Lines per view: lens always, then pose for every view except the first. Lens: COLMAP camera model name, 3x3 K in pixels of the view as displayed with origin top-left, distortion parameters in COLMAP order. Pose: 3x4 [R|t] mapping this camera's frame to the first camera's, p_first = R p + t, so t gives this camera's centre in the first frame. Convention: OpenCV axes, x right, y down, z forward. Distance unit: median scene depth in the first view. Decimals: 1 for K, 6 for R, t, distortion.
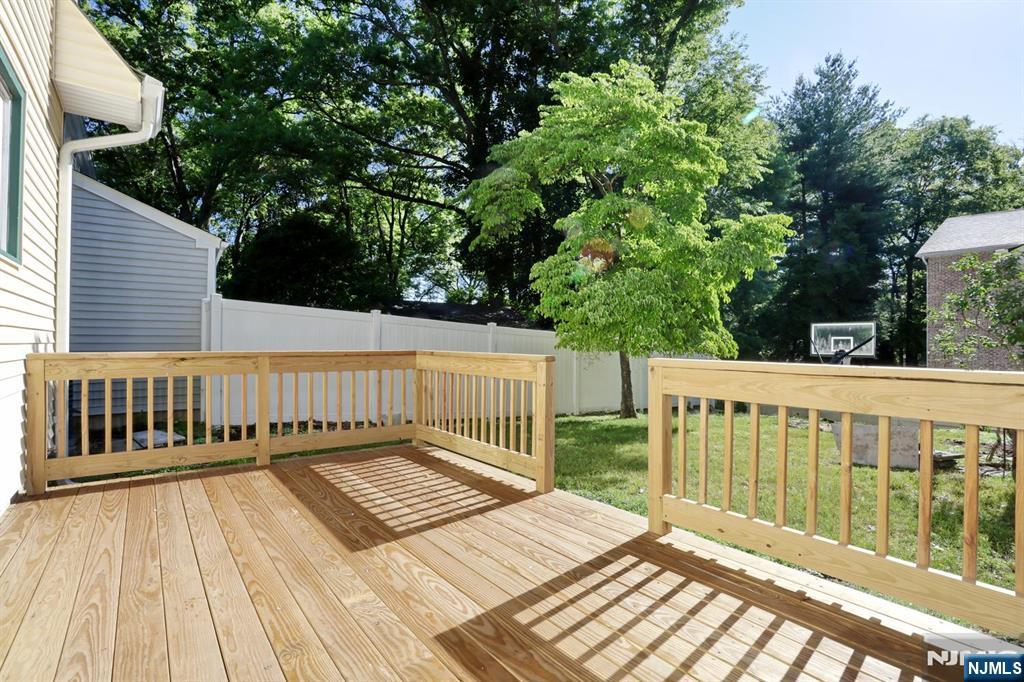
lens RADIAL K [[495.3, 0, 508.6], [0, 495.3, 338.9], [0, 0, 1]] dist [-0.072765, 0.030786]
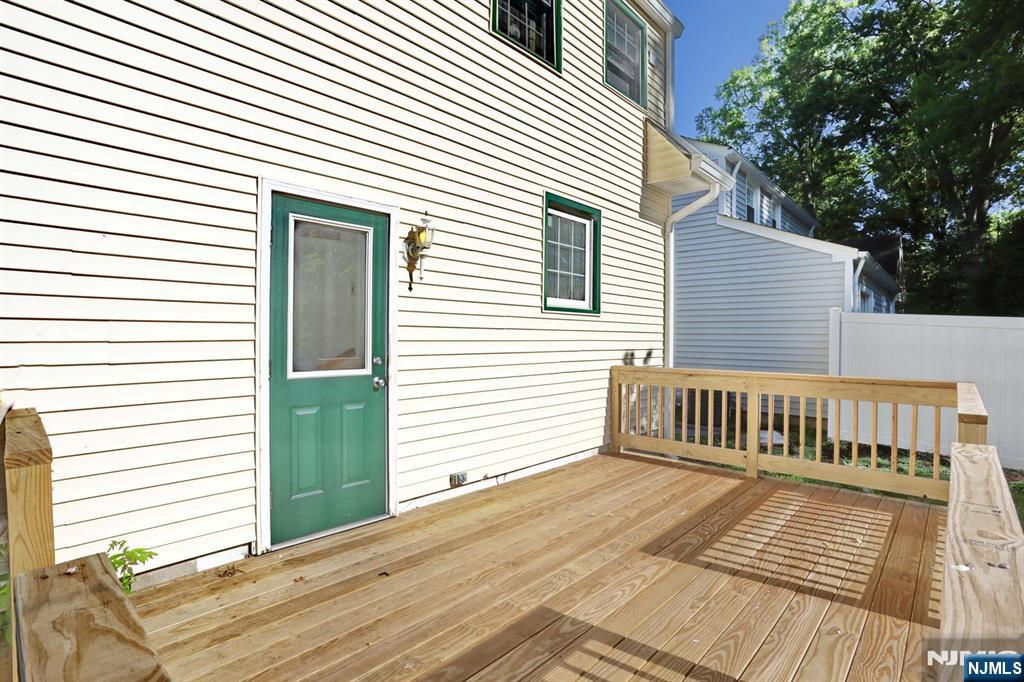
lens RADIAL K [[495.3, 0, 508.6], [0, 495.3, 338.9], [0, 0, 1]] dist [-0.072765, 0.030786]
pose [[0.166490, 0.001413, -0.986042, 0.523406], [-0.001595, 0.999998, 0.001163, -0.054499], [0.986042, 0.001379, 0.166492, 0.310924]]
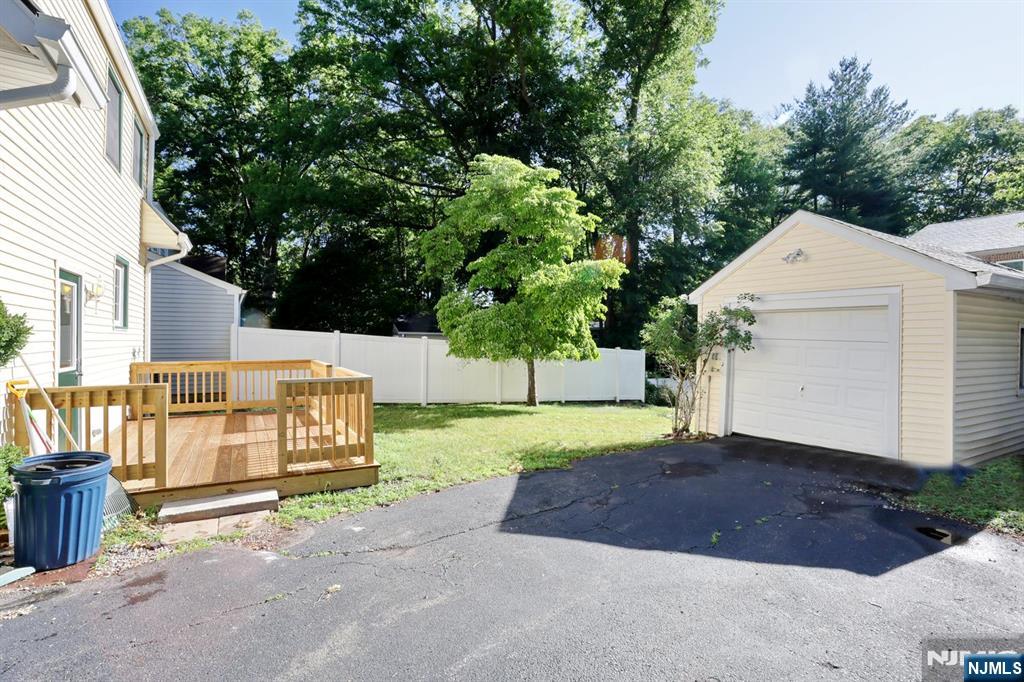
lens RADIAL K [[495.3, 0, 508.6], [0, 495.3, 338.9], [0, 0, 1]] dist [-0.072765, 0.030786]
pose [[0.988754, -0.002978, -0.149522, 1.156122], [0.003593, 0.999986, 0.003839, -0.084895], [0.149509, -0.004333, 0.988751, -1.040019]]
